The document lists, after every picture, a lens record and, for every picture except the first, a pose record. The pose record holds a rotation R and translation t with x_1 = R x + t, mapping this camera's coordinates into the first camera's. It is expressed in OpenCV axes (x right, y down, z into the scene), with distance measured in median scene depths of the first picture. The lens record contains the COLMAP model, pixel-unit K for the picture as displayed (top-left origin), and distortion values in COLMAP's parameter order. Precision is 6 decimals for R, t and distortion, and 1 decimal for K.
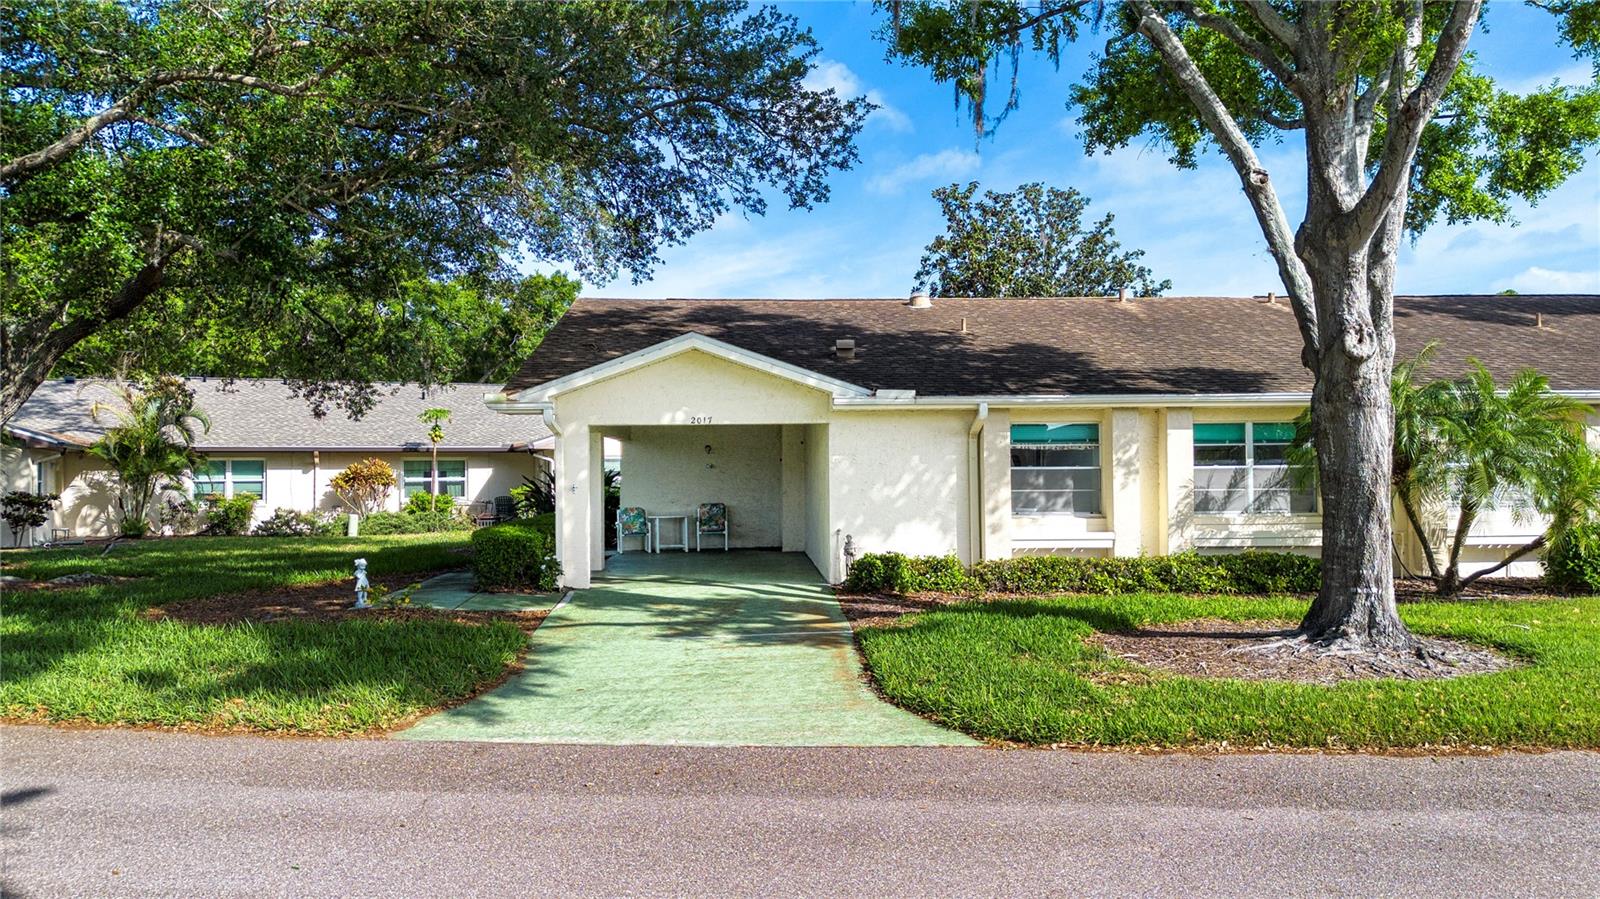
lens RADIAL K [[1150.7, 0, 799.9], [0, 1150.7, 422.7], [0, 0, 1]] dist [0.177539, -0.000029]
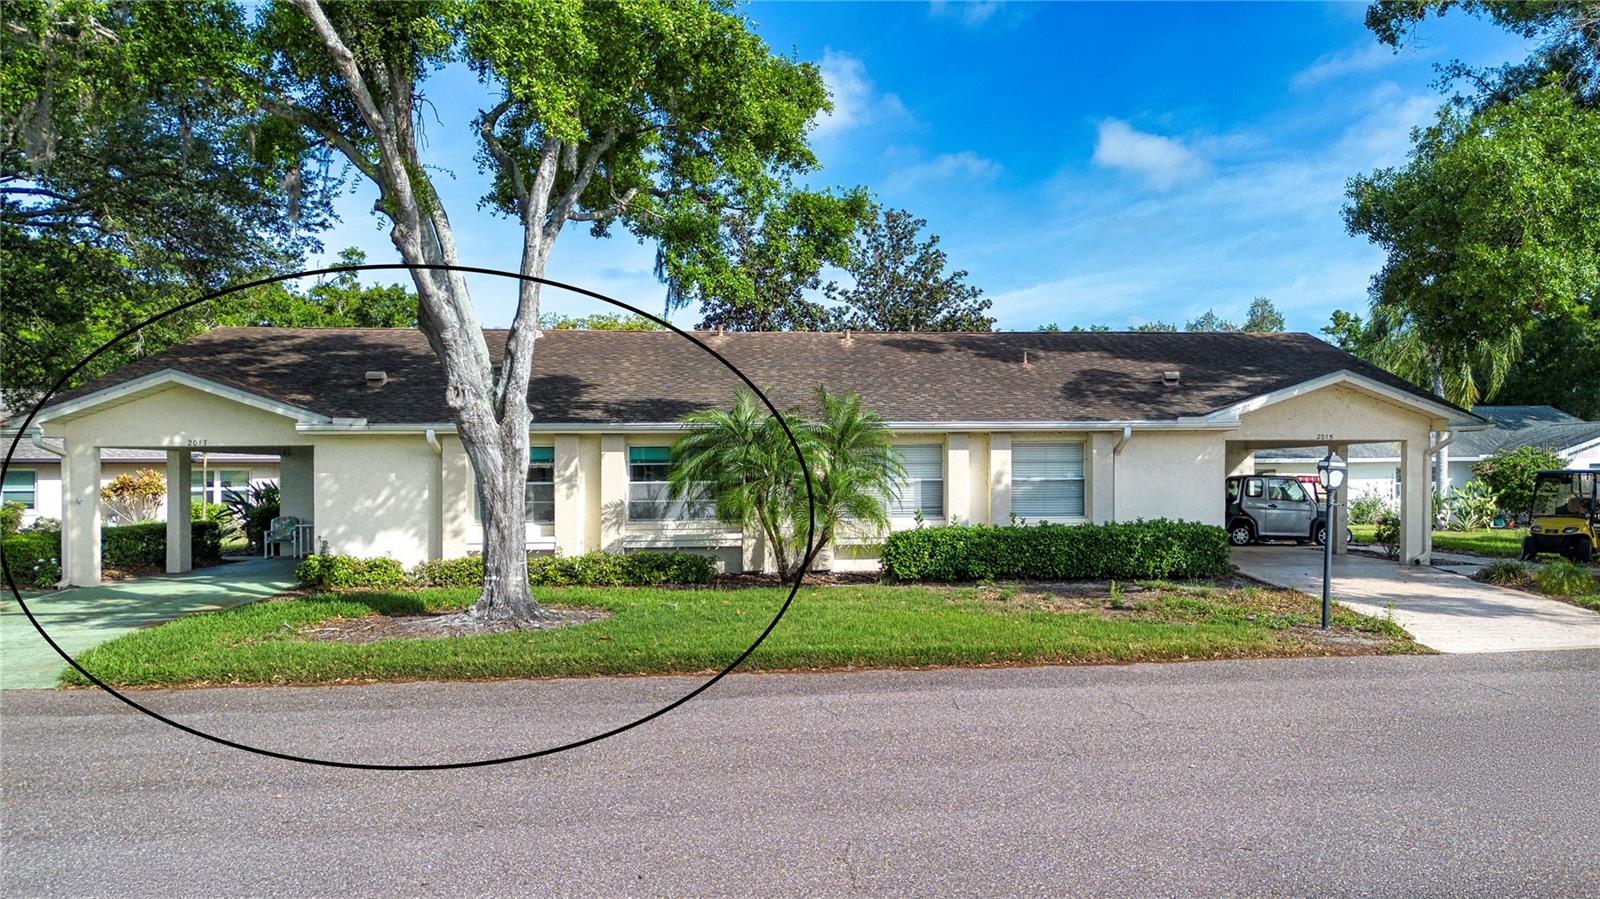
lens RADIAL K [[1157.2, 0, 800.0], [0, 1157.2, 449.5], [0, 0, 1]] dist [0.002398, -0.000400]
pose [[0.997743, 0.001867, 0.067116, 0.434787], [-0.002961, 0.999864, 0.016202, -0.016113], [-0.067077, -0.016365, 0.997614, -0.198698]]
